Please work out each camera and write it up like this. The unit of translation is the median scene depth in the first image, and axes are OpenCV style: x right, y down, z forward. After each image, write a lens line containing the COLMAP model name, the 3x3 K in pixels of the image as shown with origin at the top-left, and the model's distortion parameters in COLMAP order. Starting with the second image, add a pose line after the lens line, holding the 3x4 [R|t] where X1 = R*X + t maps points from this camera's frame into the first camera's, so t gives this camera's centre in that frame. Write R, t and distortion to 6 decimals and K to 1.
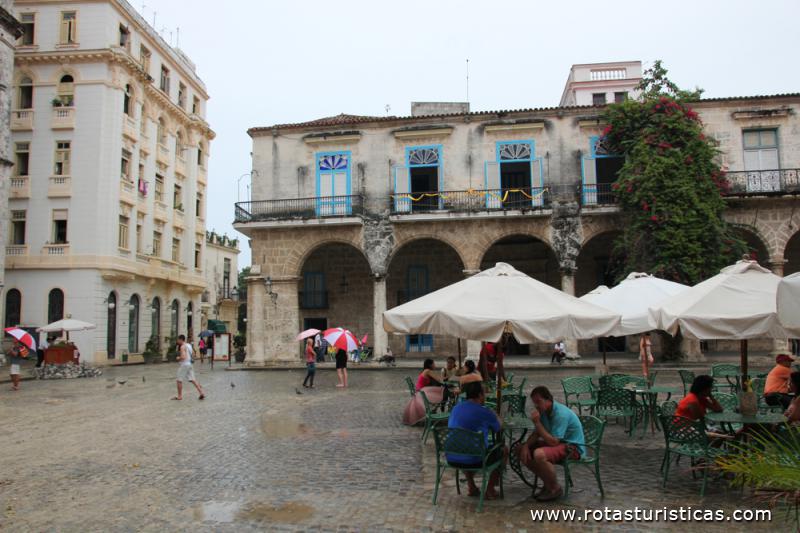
lens RADIAL K [[668.9, 0, 399.7], [0, 668.9, 268.8], [0, 0, 1]] dist [-0.145882, 0.138526]
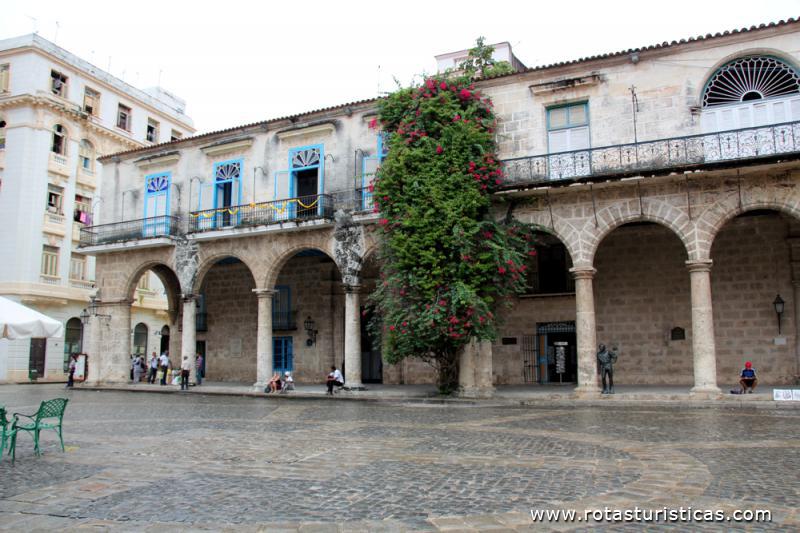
lens RADIAL K [[668.9, 0, 400.5], [0, 668.9, 272.8], [0, 0, 1]] dist [-0.145882, 0.138526]
pose [[0.960141, -0.025708, -0.278332, 0.536681], [0.016476, 0.999235, -0.035460, 0.014822], [0.279031, 0.029461, 0.959830, 0.161492]]
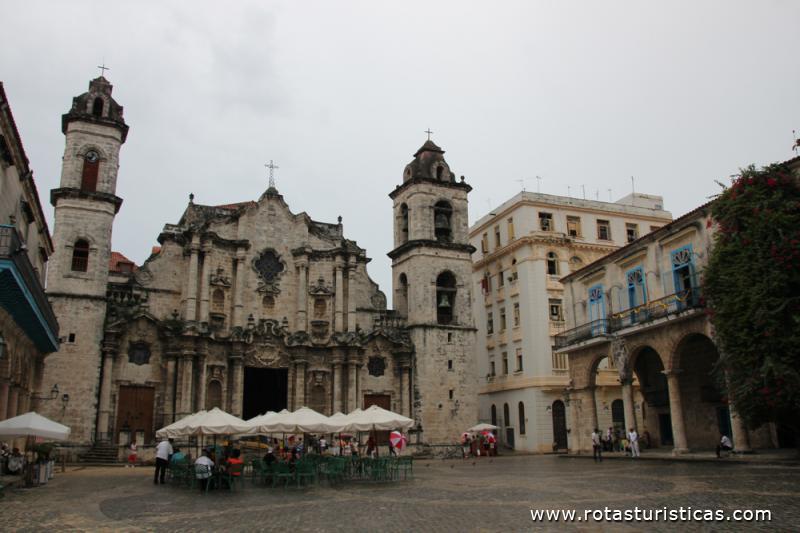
lens RADIAL K [[668.9, 0, 398.5], [0, 668.9, 272.5], [0, 0, 1]] dist [-0.145882, 0.138526]
pose [[0.398770, -0.217908, -0.890785, 0.920856], [0.100885, 0.975887, -0.193563, 0.007994], [0.911485, -0.012680, 0.411139, 0.129601]]
